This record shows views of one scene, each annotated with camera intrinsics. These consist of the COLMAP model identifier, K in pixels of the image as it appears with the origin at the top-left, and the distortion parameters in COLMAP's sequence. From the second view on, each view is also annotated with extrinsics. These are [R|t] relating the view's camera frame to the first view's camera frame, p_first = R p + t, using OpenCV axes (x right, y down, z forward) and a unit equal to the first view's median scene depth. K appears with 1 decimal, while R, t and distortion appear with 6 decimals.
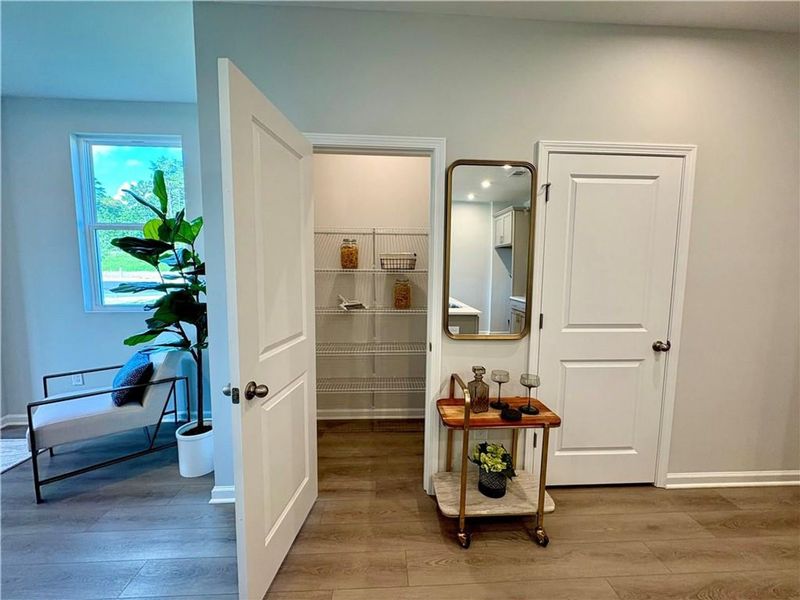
lens RADIAL K [[317.6, 0, 400.7], [0, 317.6, 301.3], [0, 0, 1]] dist [0.000438, 0.000046]
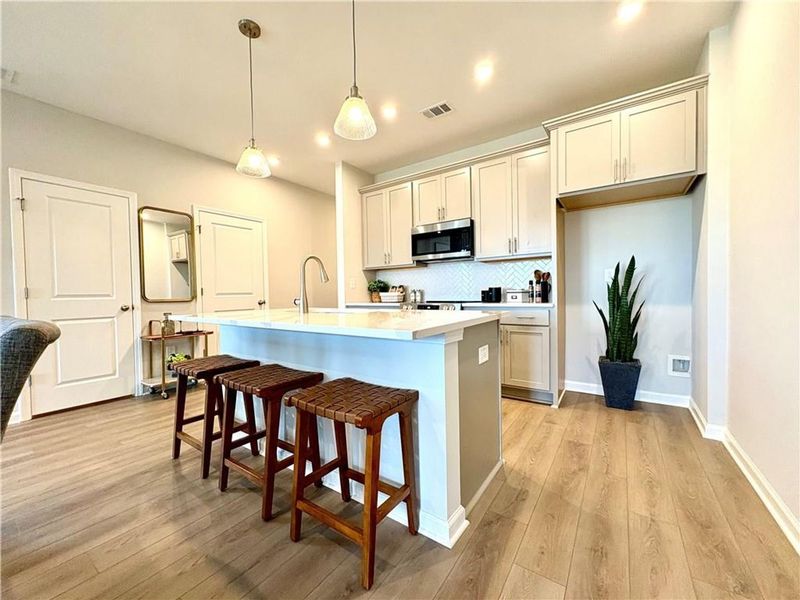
lens RADIAL K [[317.6, 0, 399.6], [0, 317.6, 299.5], [0, 0, 1]] dist [0.000438, 0.000046]
pose [[0.616117, -0.035373, 0.786860, -0.361557], [0.100046, 0.994414, -0.033633, 0.293132], [-0.781275, 0.099444, 0.616215, -1.175179]]
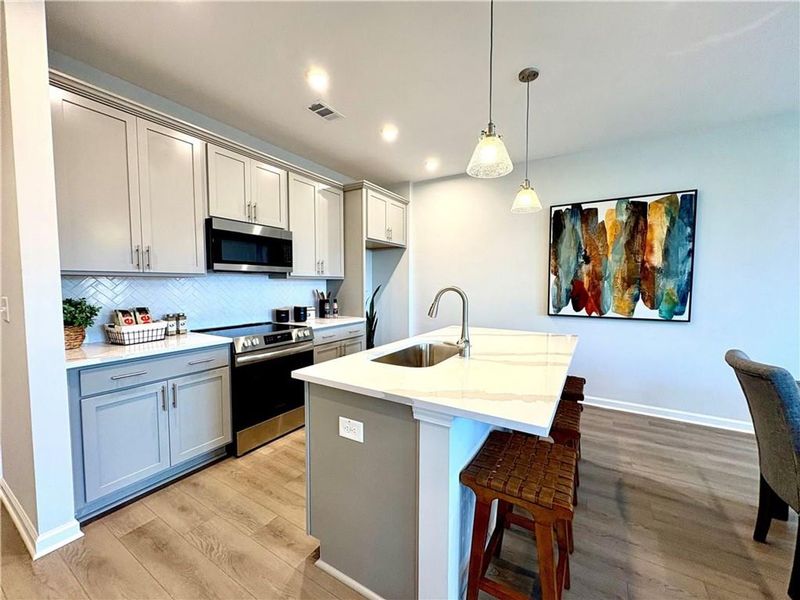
lens RADIAL K [[317.6, 0, 399.8], [0, 317.6, 301.5], [0, 0, 1]] dist [0.000438, 0.000046]
pose [[-0.819654, -0.041332, 0.571366, -0.079852], [0.046918, 0.989199, 0.138864, -0.017882], [-0.570934, 0.140628, -0.808862, 0.562217]]
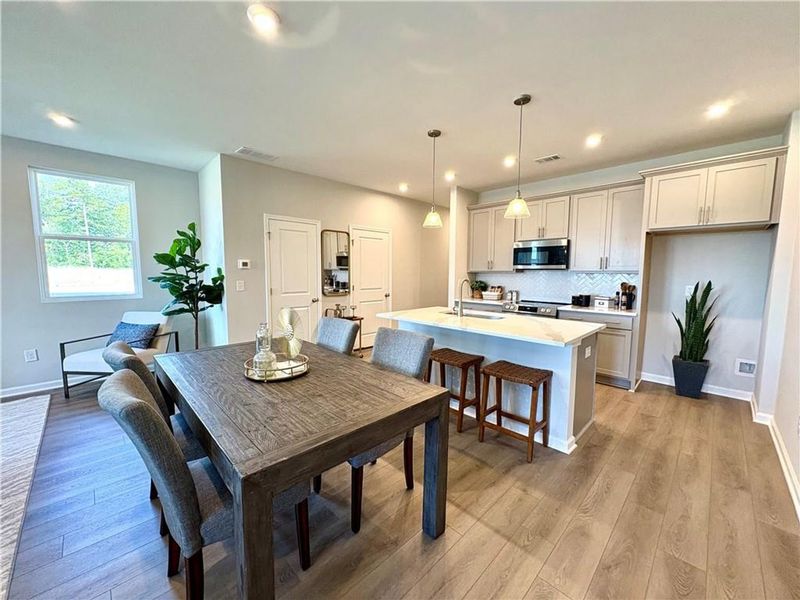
lens RADIAL K [[317.6, 0, 399.3], [0, 317.6, 299.0], [0, 0, 1]] dist [0.000438, 0.000046]
pose [[0.747832, -0.062514, 0.660938, -1.066025], [0.064643, 0.997683, 0.021223, 0.121081], [-0.660733, 0.026854, 0.750141, -1.309674]]
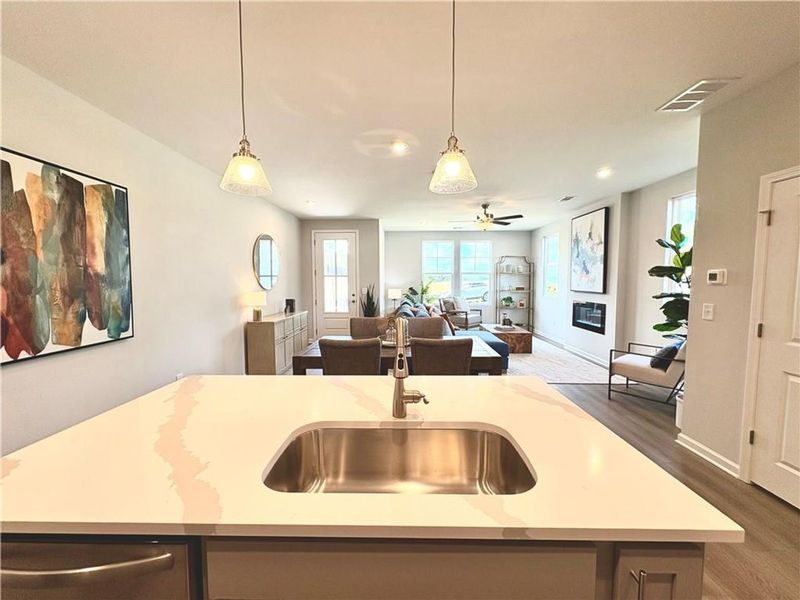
lens RADIAL K [[317.6, 0, 400.0], [0, 317.6, 300.4], [0, 0, 1]] dist [0.000438, 0.000046]
pose [[-0.074583, 0.060513, -0.995377, 0.894836], [-0.095337, 0.993152, 0.067521, 0.000527], [0.992647, 0.099932, -0.068303, -0.236237]]
